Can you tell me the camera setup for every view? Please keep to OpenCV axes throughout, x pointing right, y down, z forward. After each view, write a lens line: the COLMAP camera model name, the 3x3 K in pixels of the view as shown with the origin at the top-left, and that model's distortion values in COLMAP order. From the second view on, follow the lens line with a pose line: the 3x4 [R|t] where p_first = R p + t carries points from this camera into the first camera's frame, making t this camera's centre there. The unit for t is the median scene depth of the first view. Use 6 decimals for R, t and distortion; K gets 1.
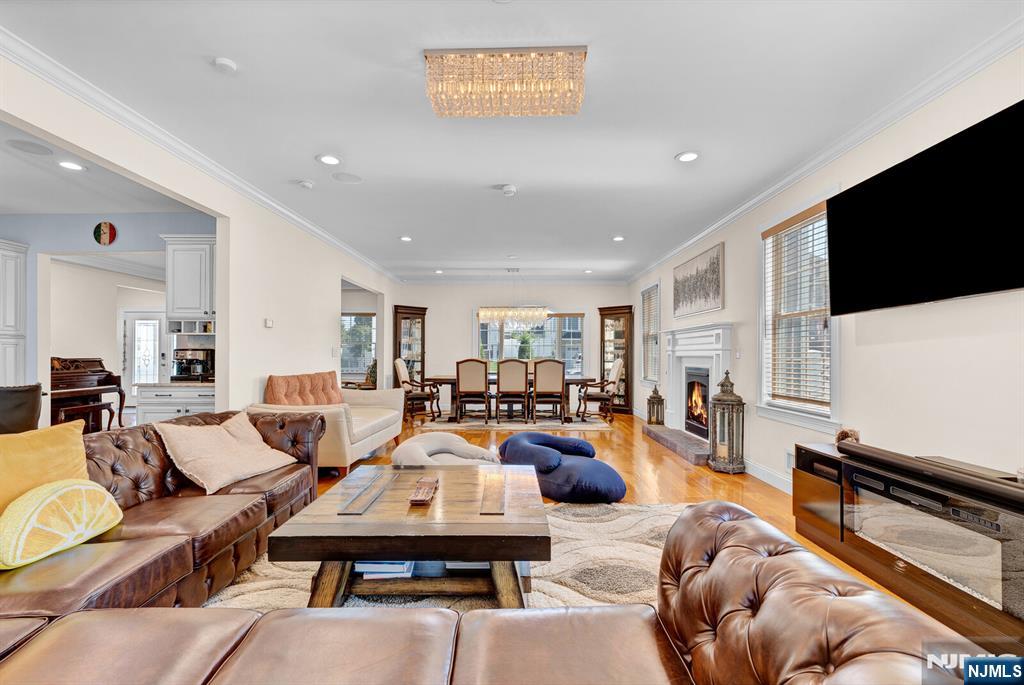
lens RADIAL K [[442.9, 0, 510.1], [0, 442.9, 350.6], [0, 0, 1]] dist [-0.003426, 0.000180]
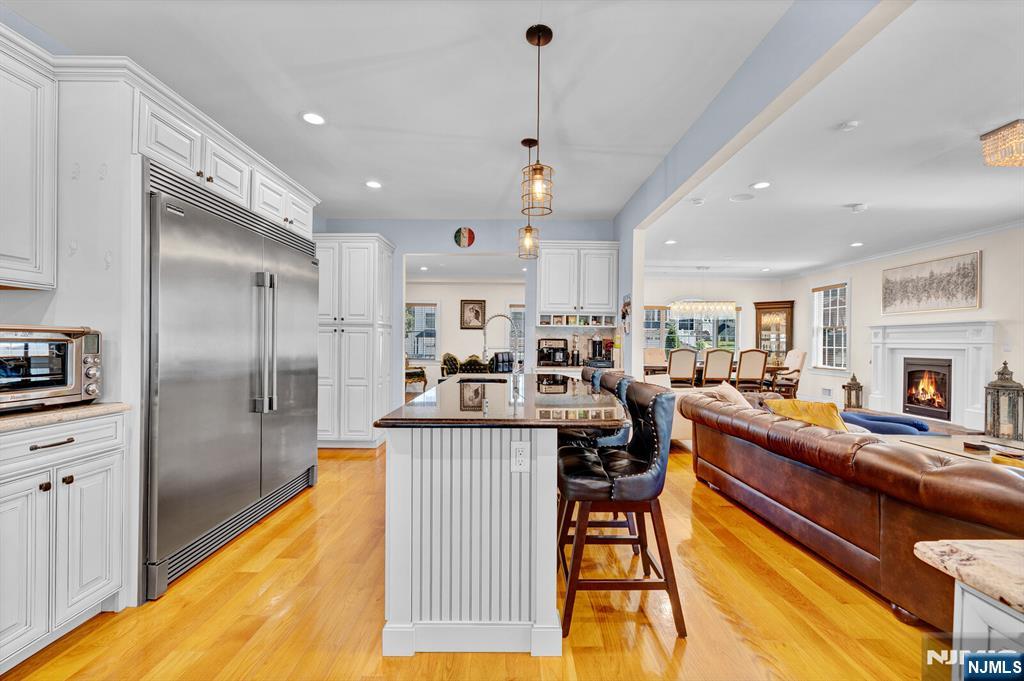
lens RADIAL K [[440.1, 0, 512.0], [0, 440.1, 340.5], [0, 0, 1]] dist [-0.002464, 0.000168]
pose [[0.999819, 0.008998, 0.016741, -0.684915], [-0.009080, 0.999947, 0.004799, -0.003287], [-0.016697, -0.004950, 0.999848, -0.121037]]
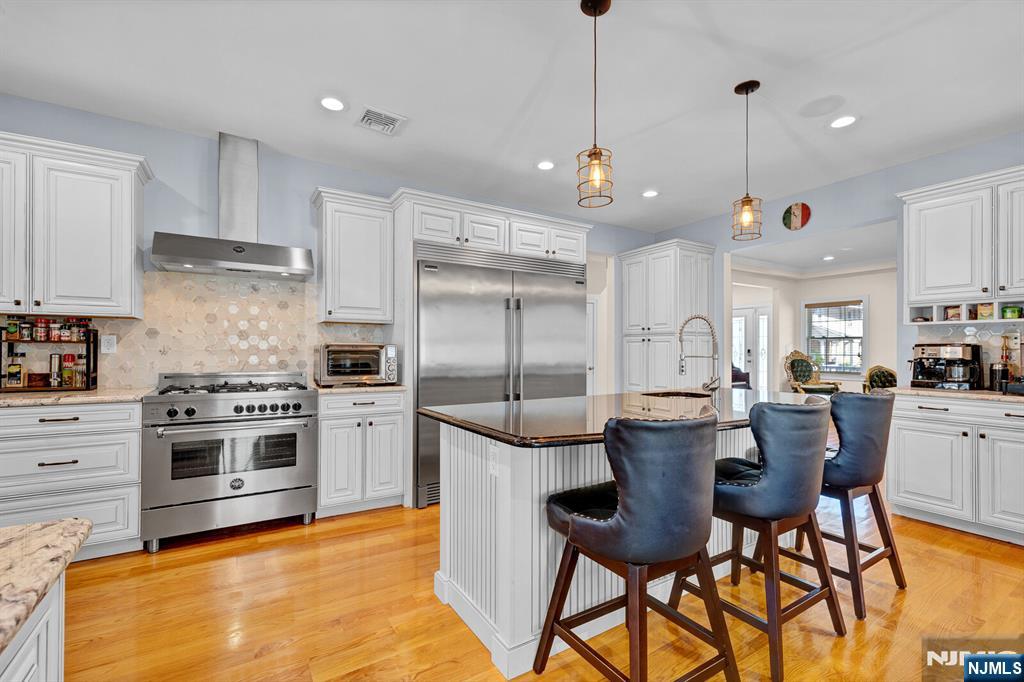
lens RADIAL K [[442.9, 0, 510.1], [0, 442.9, 349.1], [0, 0, 1]] dist [-0.003426, 0.000180]
pose [[0.542435, -0.000210, -0.840098, -0.404941], [0.005554, 0.999979, 0.003336, -0.001717], [0.840079, -0.006476, 0.542425, 0.021262]]
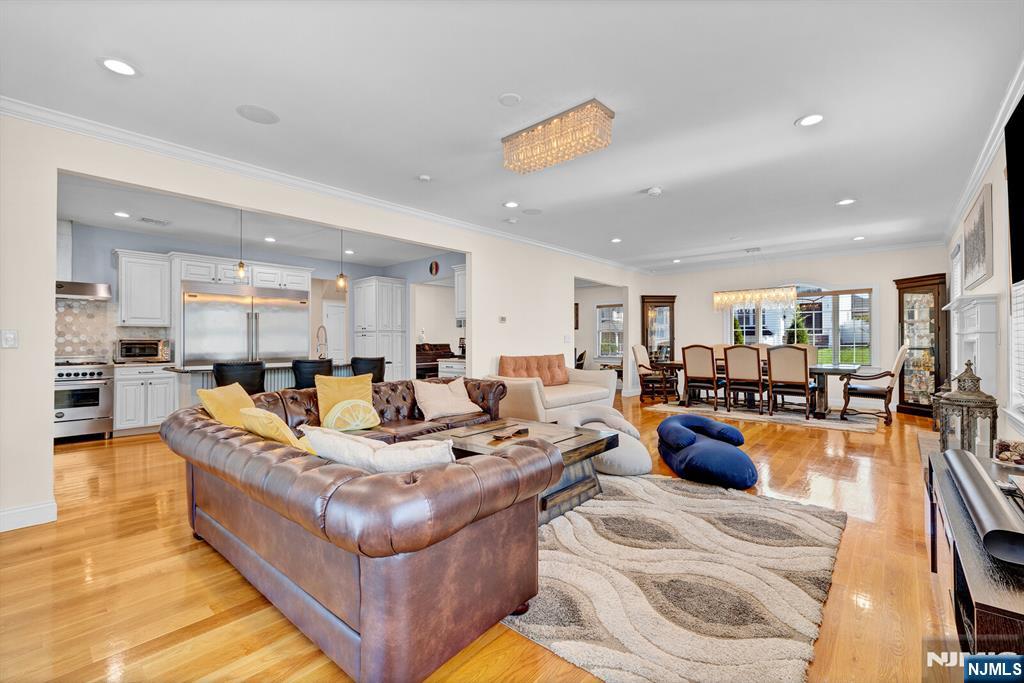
lens RADIAL K [[435.8, 0, 513.7], [0, 435.8, 338.7], [0, 0, 1]] dist [-0.001534, -0.000004]
pose [[0.761282, -0.007032, -0.648383, 0.308514], [0.010564, 0.999943, 0.001559, -0.001350], [0.648335, -0.008036, 0.761313, -0.042193]]
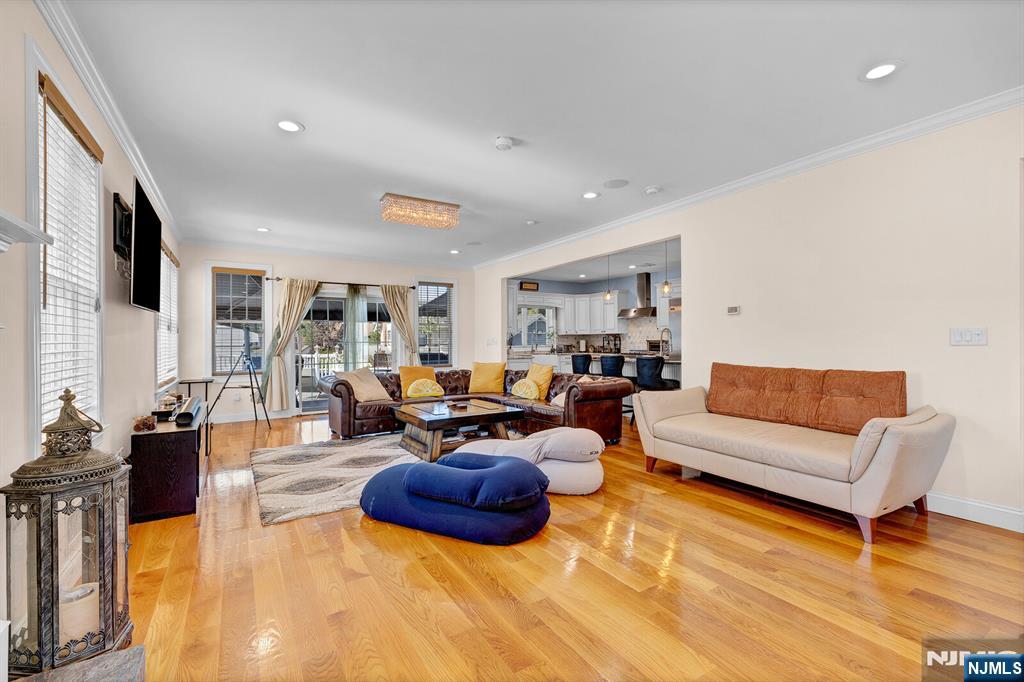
lens RADIAL K [[438.6, 0, 500.5], [0, 438.6, 343.4], [0, 0, 1]] dist [0.000446, 0.000246]
pose [[-0.849456, 0.003110, -0.527650, 0.306489], [0.007910, 0.999945, -0.006842, 0.010748], [0.527600, -0.009986, -0.849434, 1.202523]]
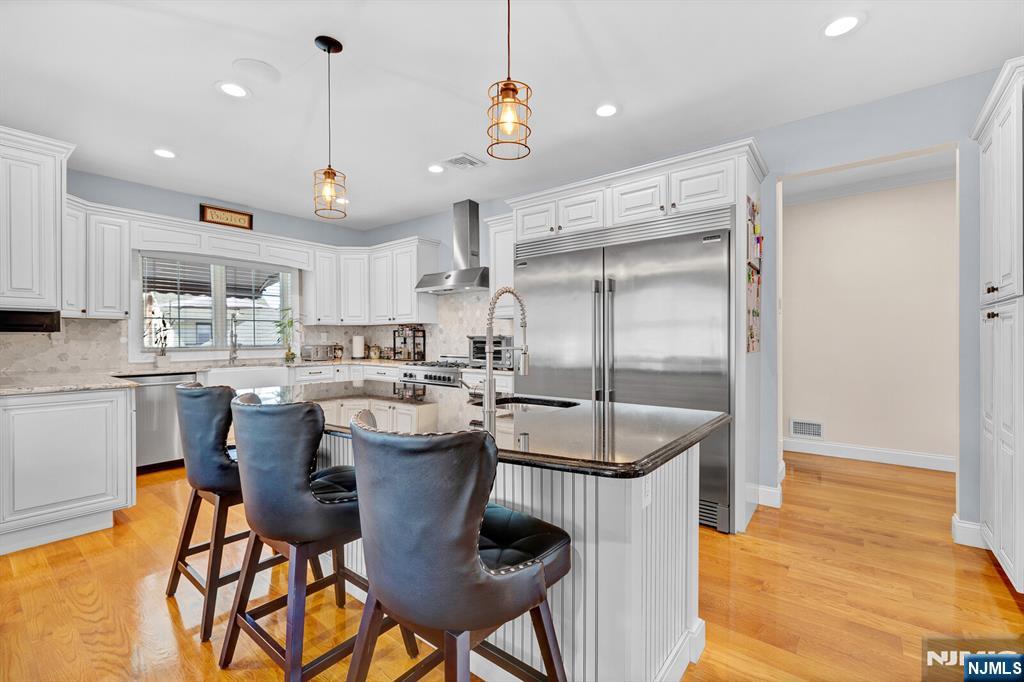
lens RADIAL K [[440.1, 0, 512.0], [0, 440.1, 341.0], [0, 0, 1]] dist [-0.002464, 0.000168]
pose [[-0.612802, 0.006605, -0.790209, -0.444845], [0.010516, 0.999945, 0.000202, 0.000871], [0.790167, -0.008186, -0.612837, 0.641202]]
